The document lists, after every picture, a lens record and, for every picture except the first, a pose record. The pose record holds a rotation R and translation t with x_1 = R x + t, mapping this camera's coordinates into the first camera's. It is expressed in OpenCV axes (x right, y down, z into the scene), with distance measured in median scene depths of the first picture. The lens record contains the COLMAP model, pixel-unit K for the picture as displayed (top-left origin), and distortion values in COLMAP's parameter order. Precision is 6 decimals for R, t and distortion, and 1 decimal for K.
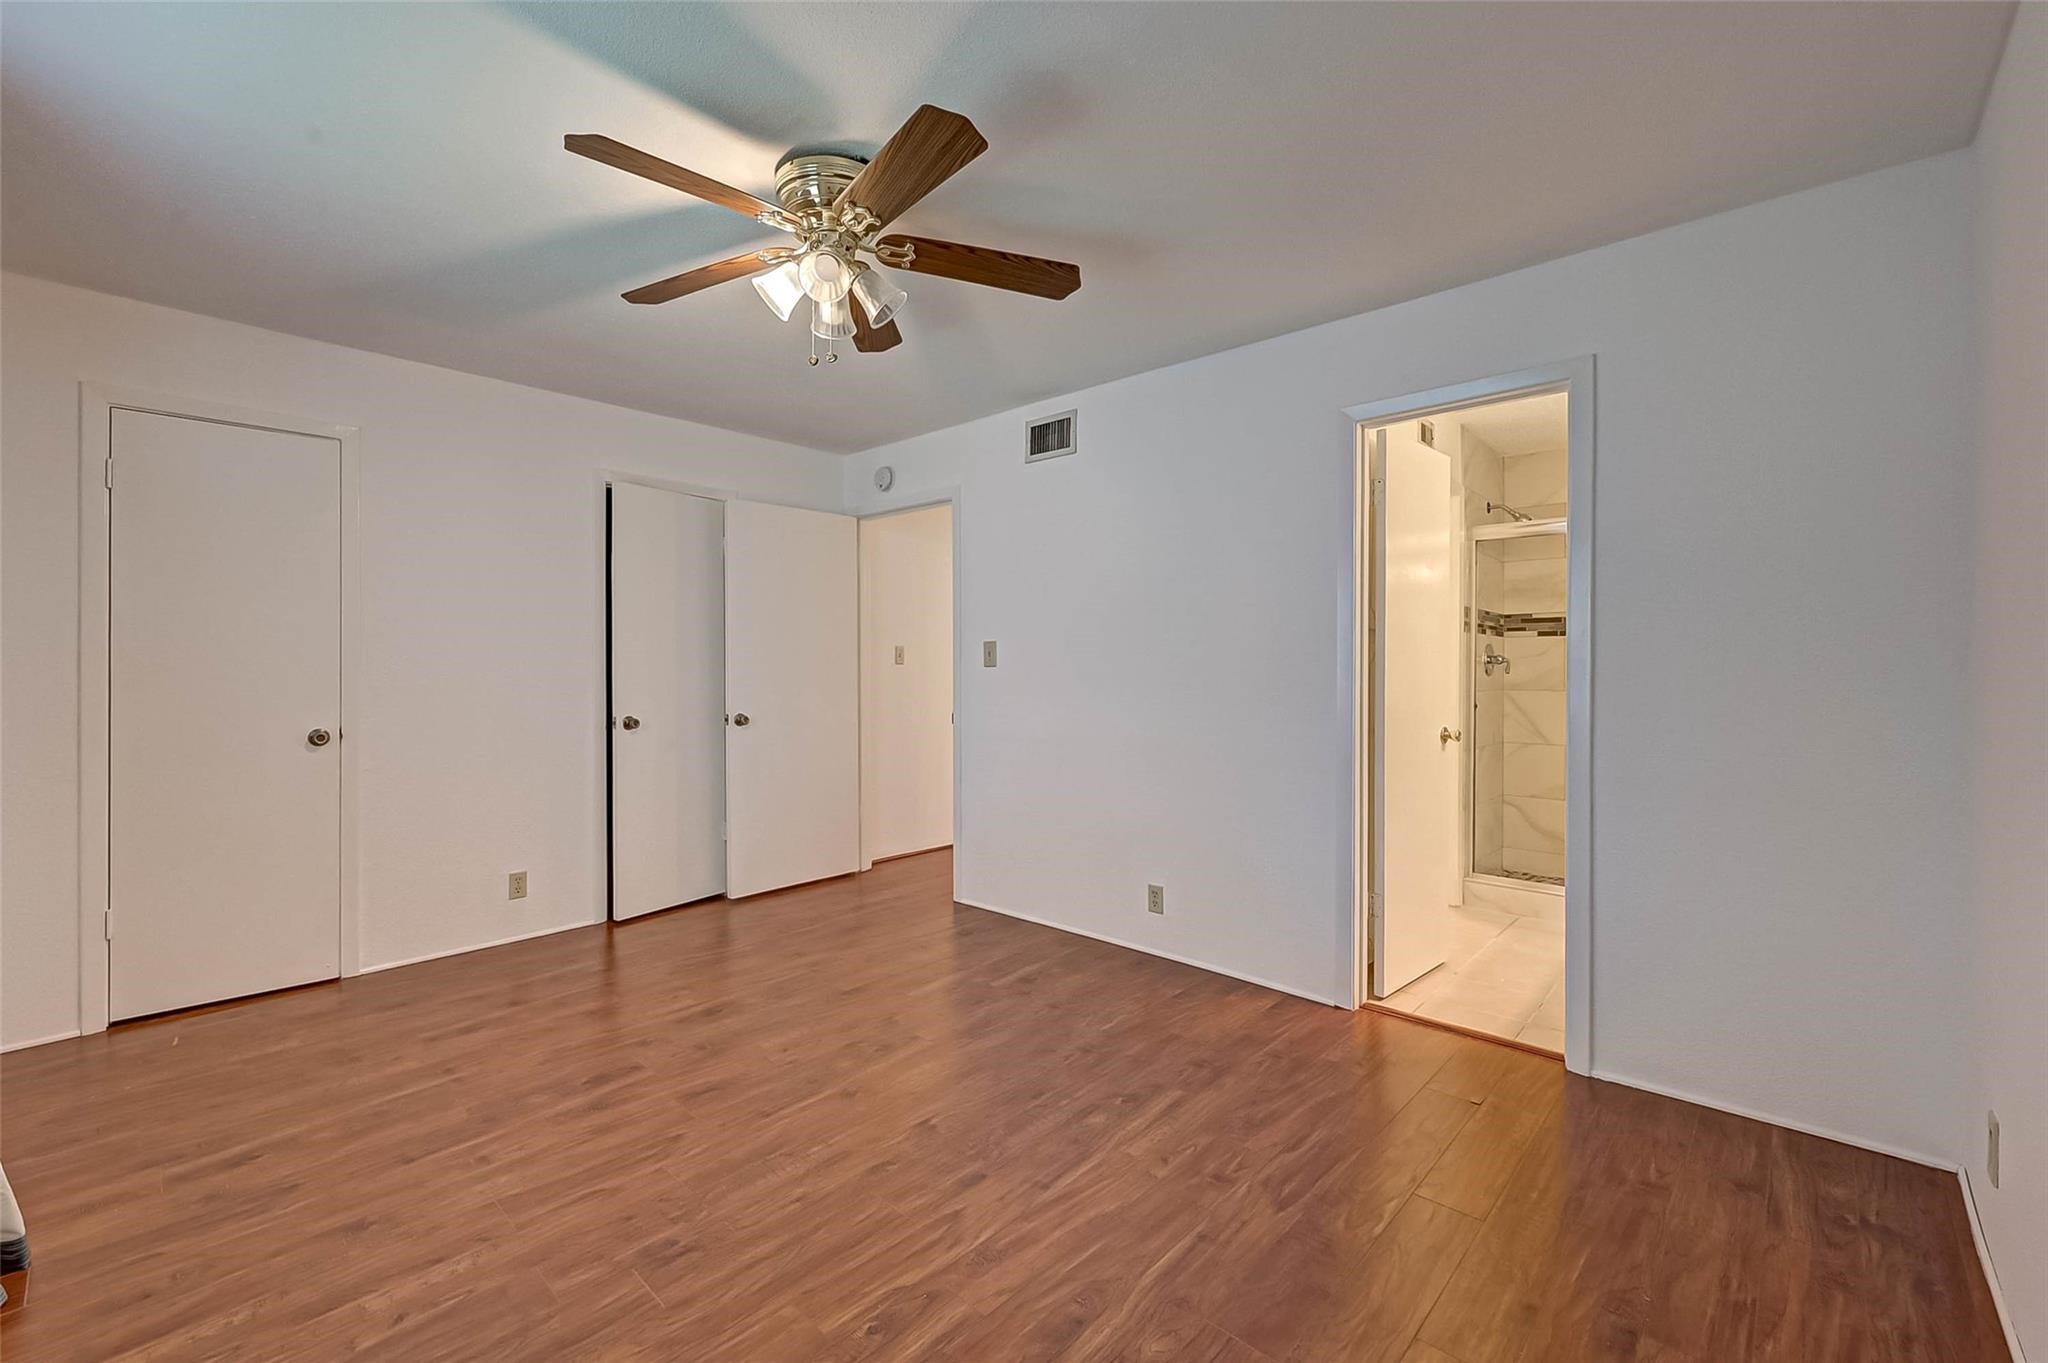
lens RADIAL K [[835.5, 0, 1032.9], [0, 835.5, 682.8], [0, 0, 1]] dist [0.000007, -0.000041]
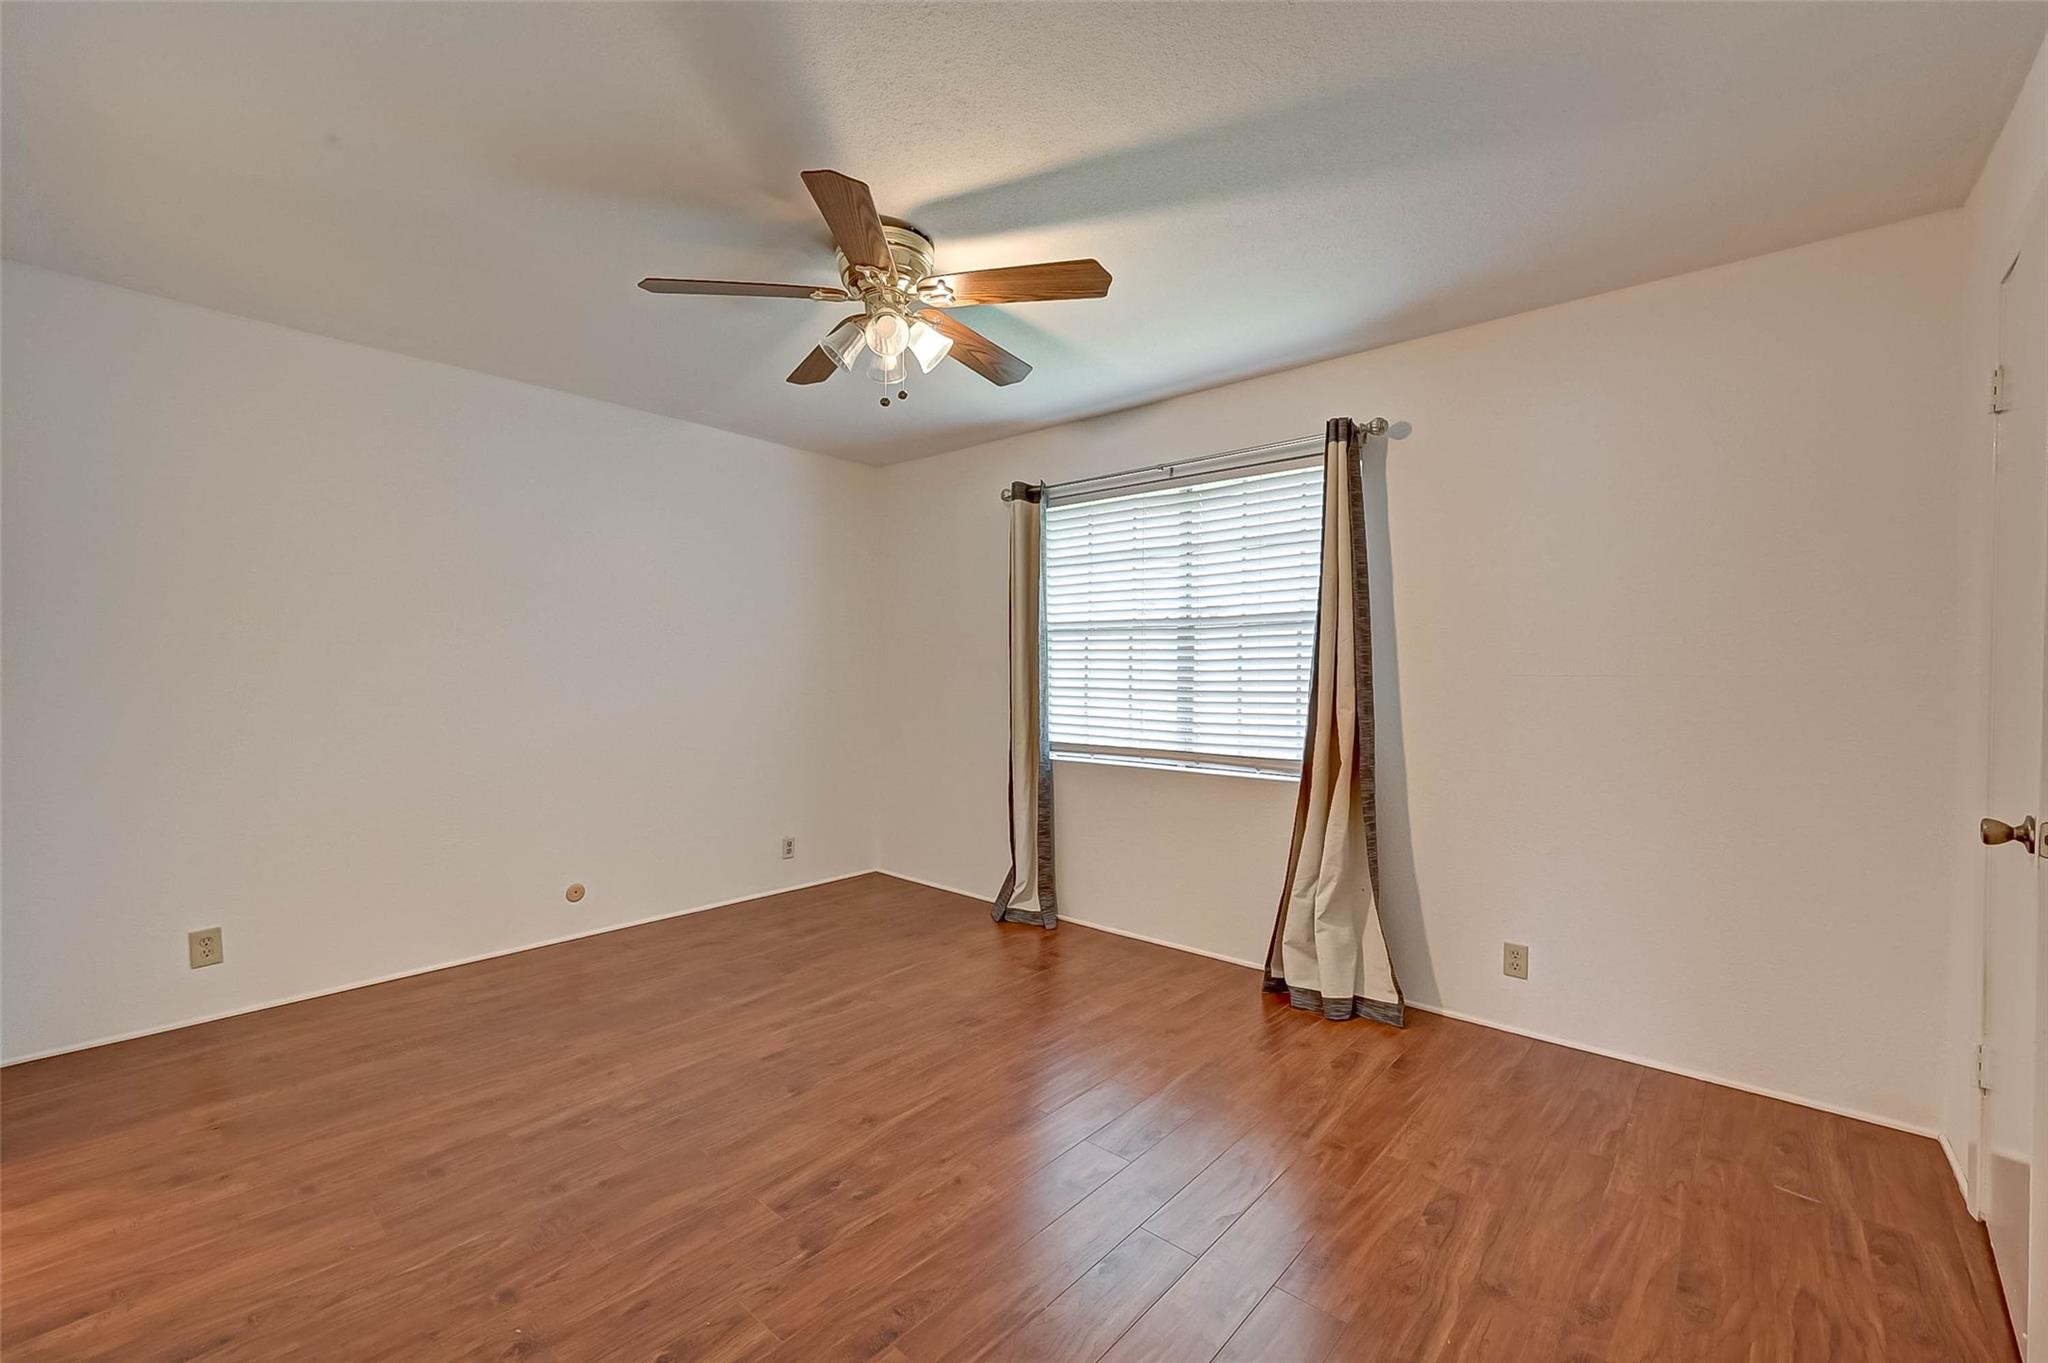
lens RADIAL K [[835.5, 0, 1032.9], [0, 835.5, 682.8], [0, 0, 1]] dist [0.000007, -0.000041]
pose [[-0.999916, -0.005211, -0.011876, -0.399751], [-0.005519, 0.999645, 0.026058, -0.039010], [0.011736, 0.026121, -0.999590, 1.976231]]
